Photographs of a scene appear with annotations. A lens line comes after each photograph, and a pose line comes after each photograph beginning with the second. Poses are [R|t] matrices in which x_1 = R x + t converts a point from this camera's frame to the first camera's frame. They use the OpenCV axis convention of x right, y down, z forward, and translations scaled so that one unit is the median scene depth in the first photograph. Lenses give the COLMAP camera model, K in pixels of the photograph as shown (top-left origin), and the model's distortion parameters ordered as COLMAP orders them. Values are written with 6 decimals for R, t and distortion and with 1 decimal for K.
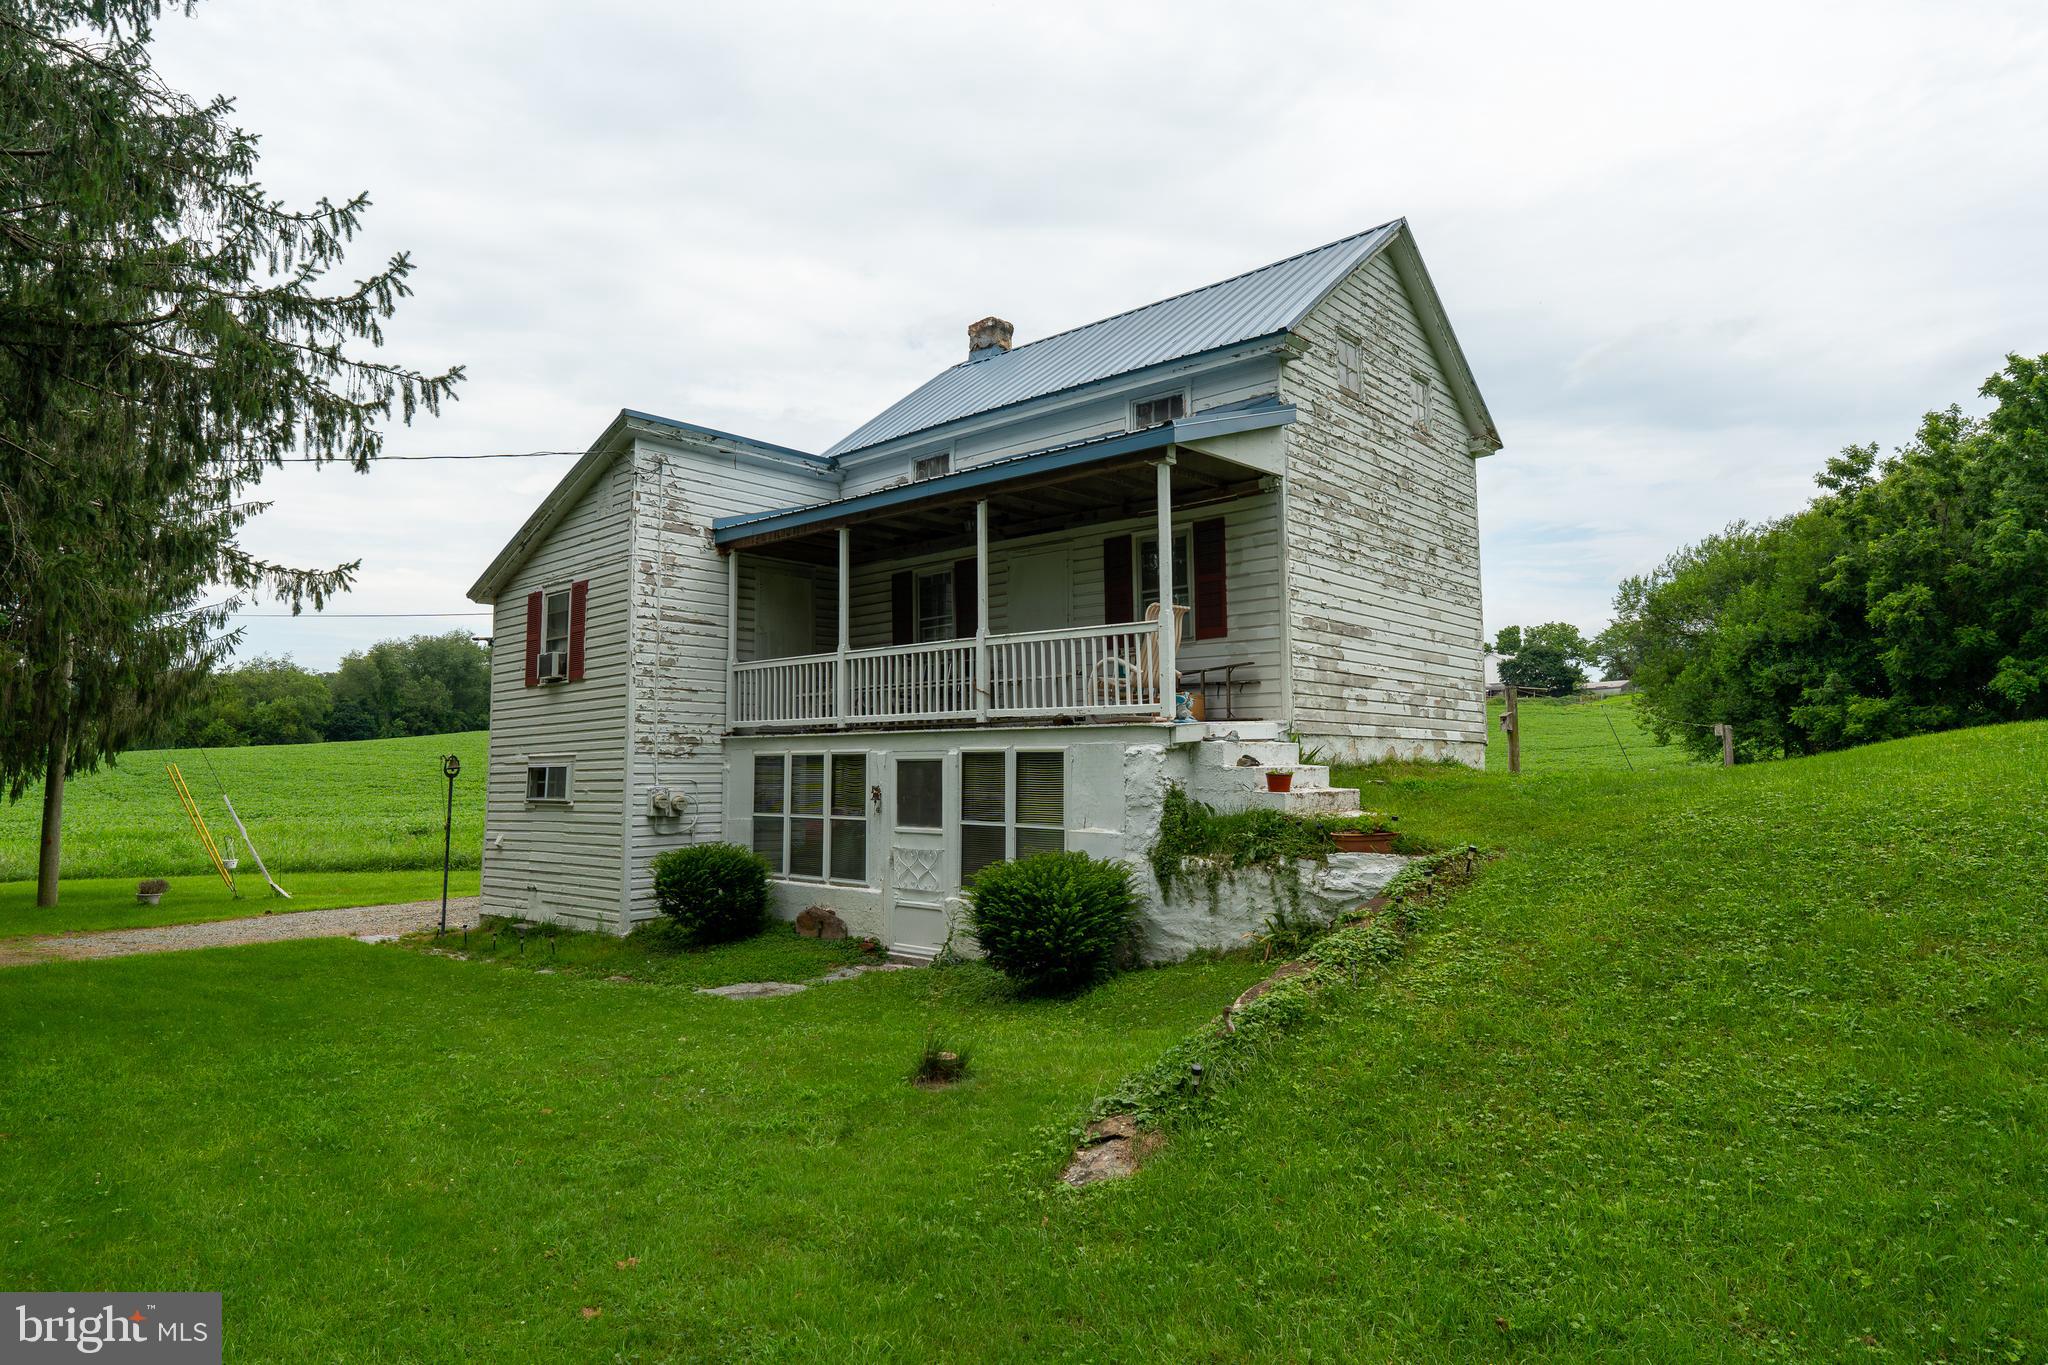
lens RADIAL K [[1178.0, 0, 1024.0], [0, 1178.0, 682.5], [0, 0, 1]] dist [0.001653, 0.000335]
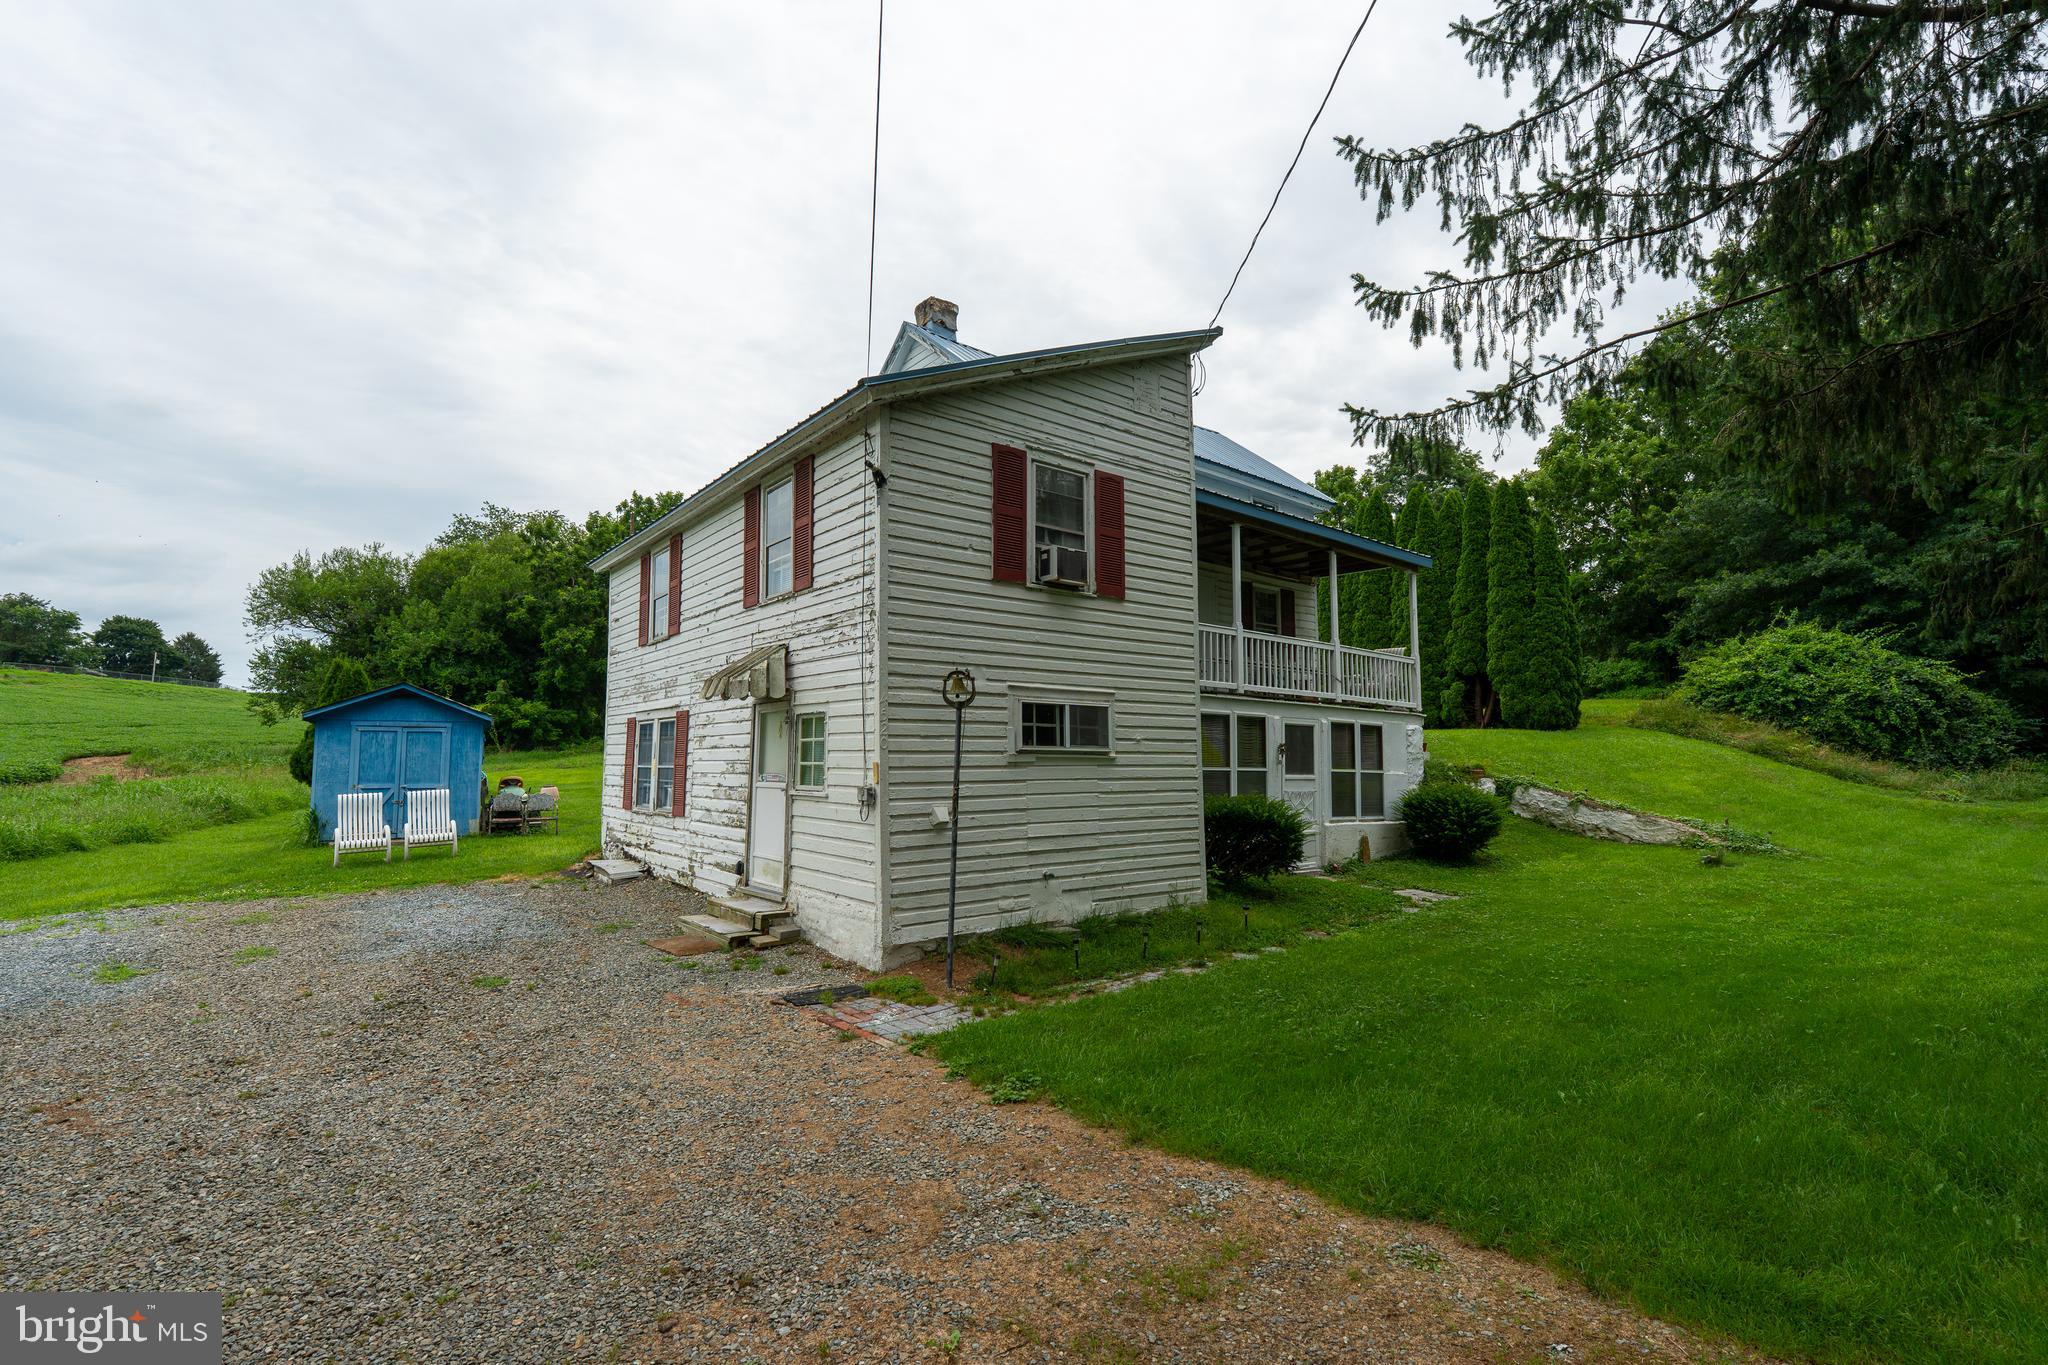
lens RADIAL K [[925.9, 0, 1024.0], [0, 925.9, 682.5], [0, 0, 1]] dist [-0.004040, 0.001185]
pose [[0.163560, 0.093198, 0.982121, -1.096593], [-0.087020, 0.993010, -0.079739, 0.120062], [-0.982688, -0.072422, 0.170527, 1.052104]]
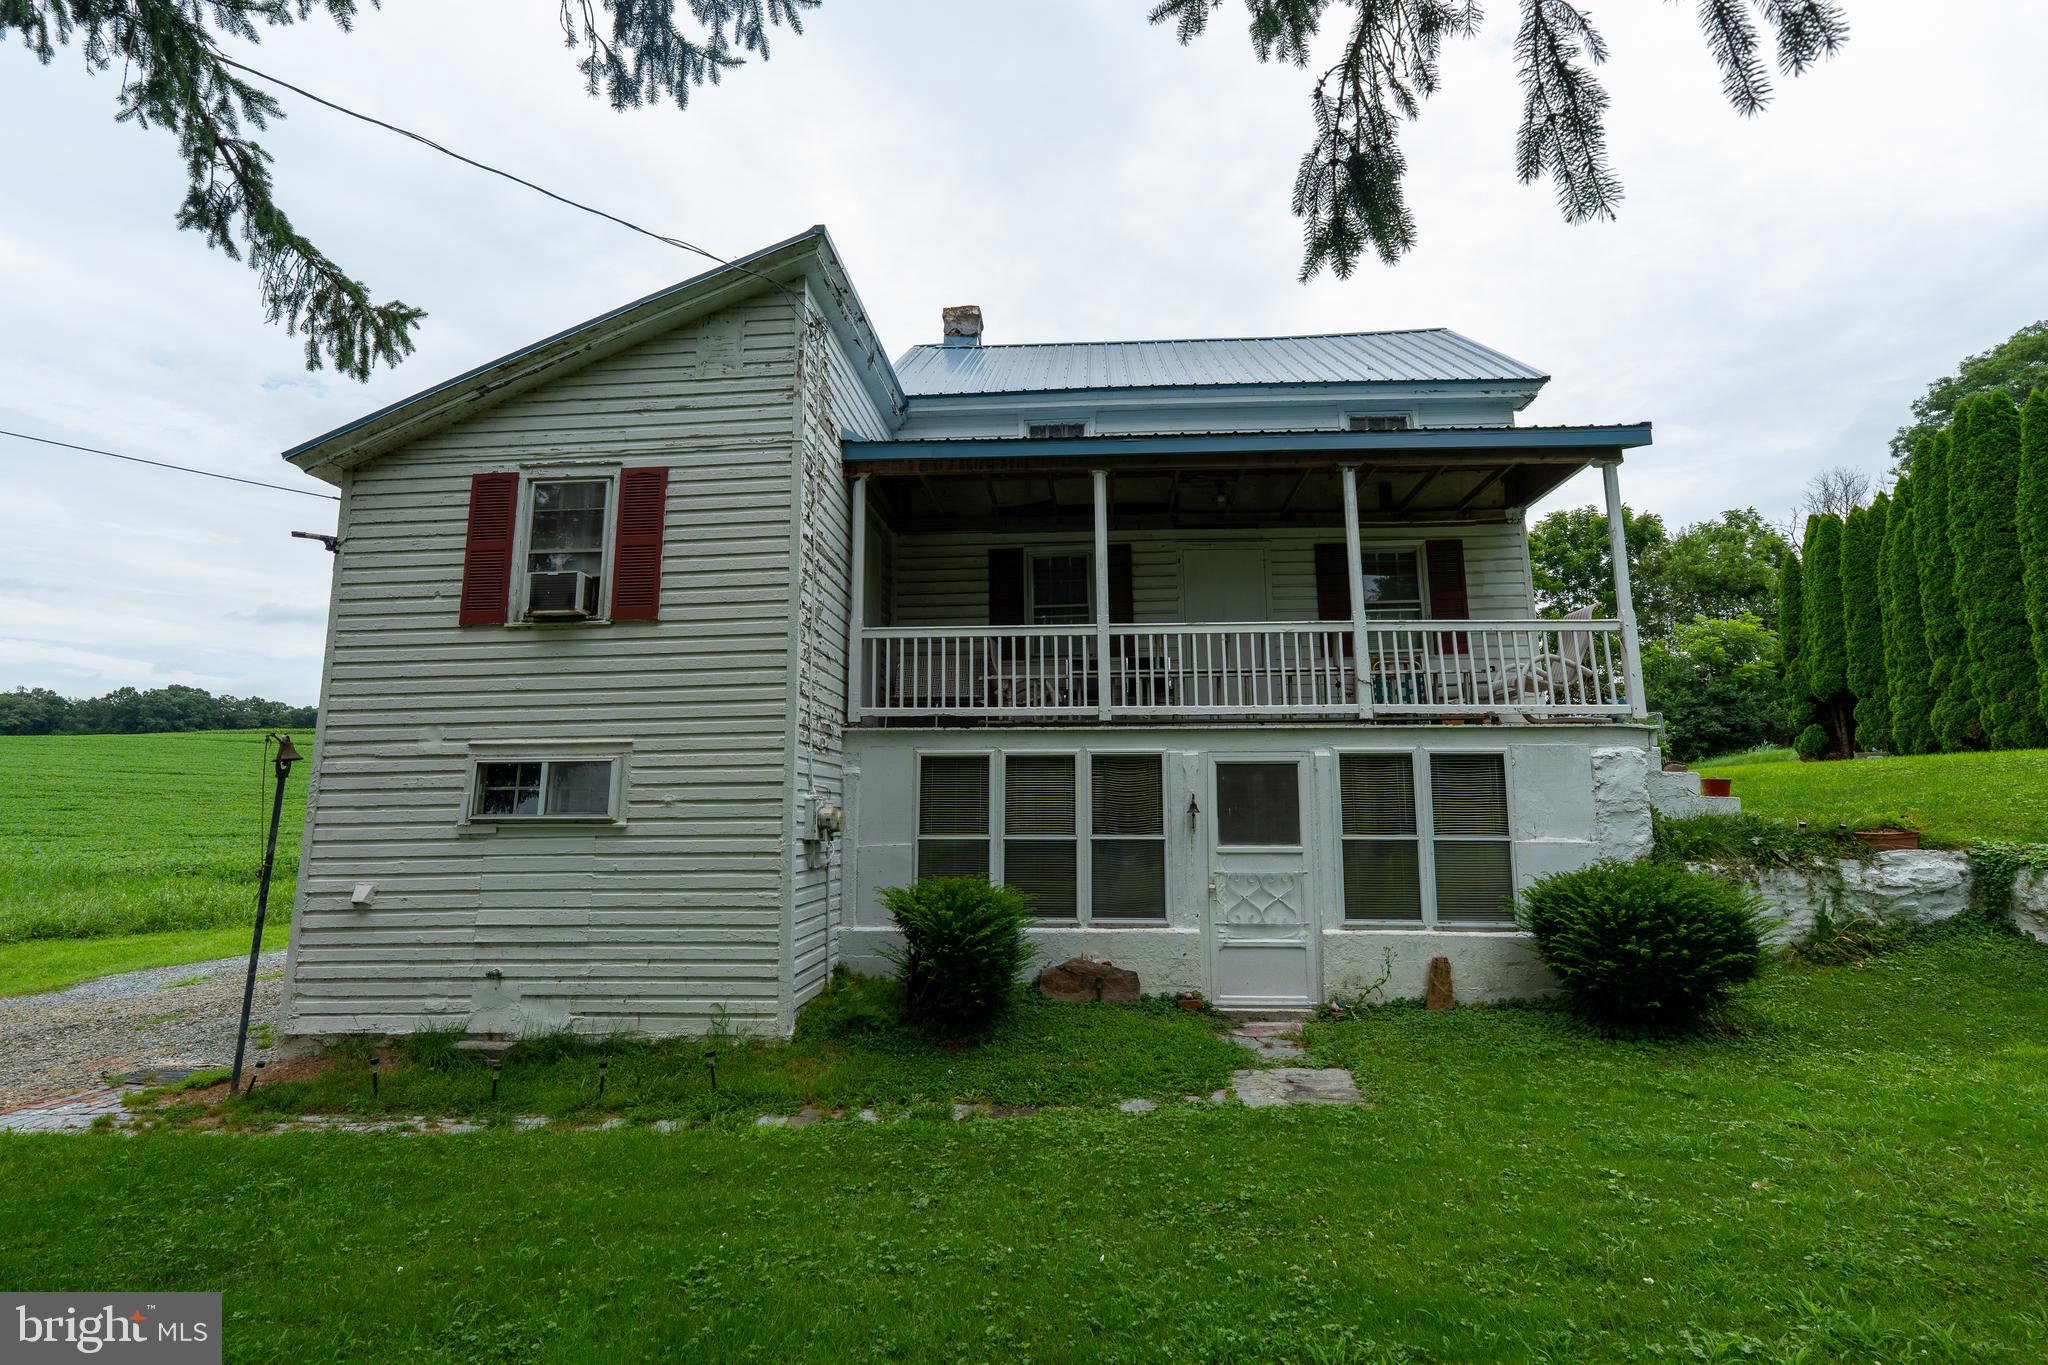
lens RADIAL K [[939.8, 0, 1046.6], [0, 939.8, 675.2], [0, 0, 1]] dist [-0.005933, 0.000535]
pose [[0.782256, 0.097065, 0.615348, -0.566988], [-0.047804, 0.994227, -0.096059, 0.069962], [-0.621120, 0.045727, 0.782380, 0.537090]]
